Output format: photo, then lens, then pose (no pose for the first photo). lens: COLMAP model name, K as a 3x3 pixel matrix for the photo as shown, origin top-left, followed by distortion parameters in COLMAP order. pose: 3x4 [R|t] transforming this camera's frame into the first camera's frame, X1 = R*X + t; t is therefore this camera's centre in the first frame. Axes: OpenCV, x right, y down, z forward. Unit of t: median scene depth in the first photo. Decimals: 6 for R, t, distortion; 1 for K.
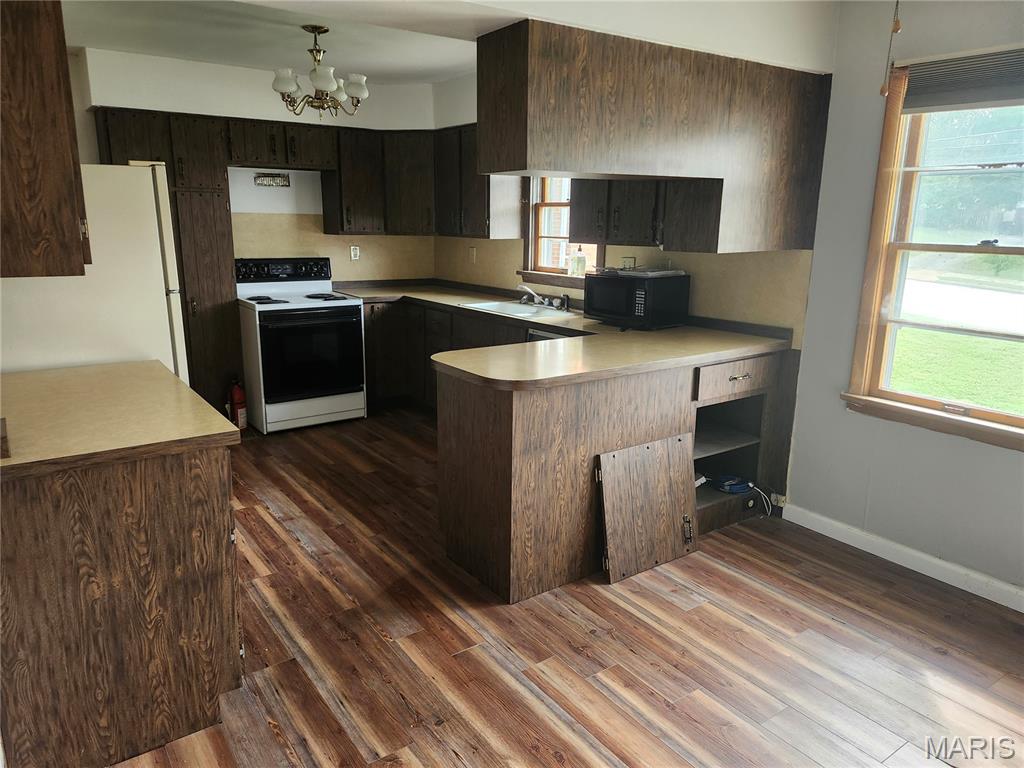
lens RADIAL K [[695.5, 0, 509.5], [0, 695.5, 366.8], [0, 0, 1]] dist [0.088594, -0.112106]
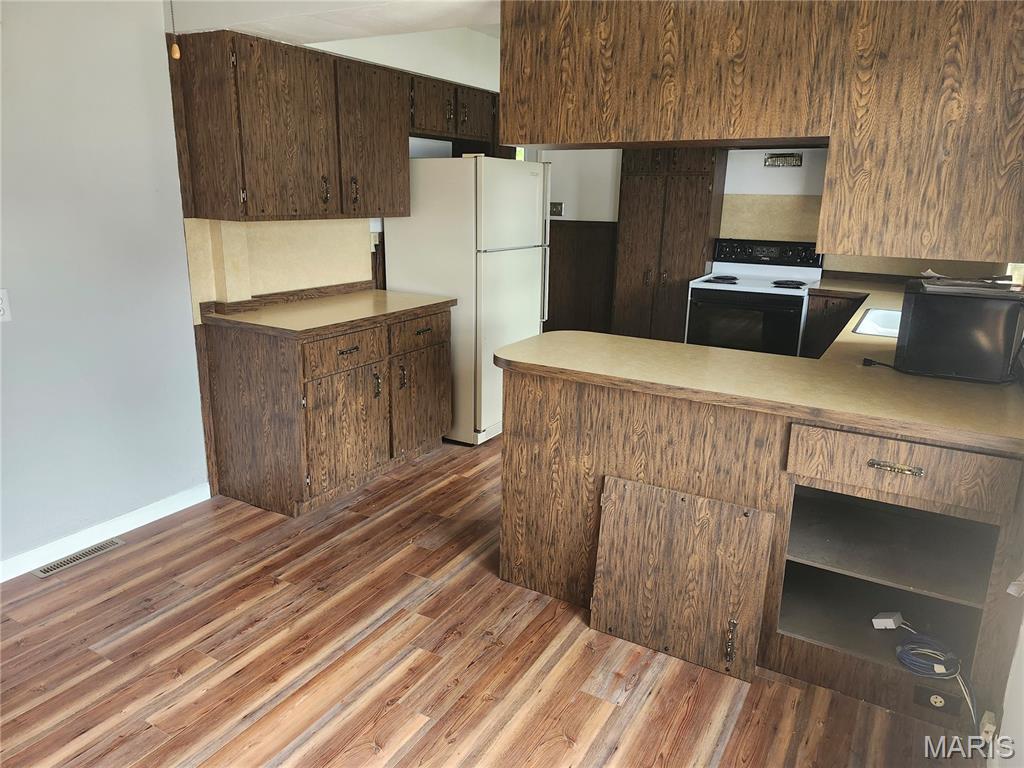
lens RADIAL K [[704.0, 0, 515.9], [0, 704.0, 353.8], [0, 0, 1]] dist [0.087922, -0.113246]
pose [[0.428744, 0.203038, -0.880315, 0.851358], [-0.203640, 0.971061, 0.124788, -0.107997], [0.880176, 0.125765, 0.457683, 0.519345]]
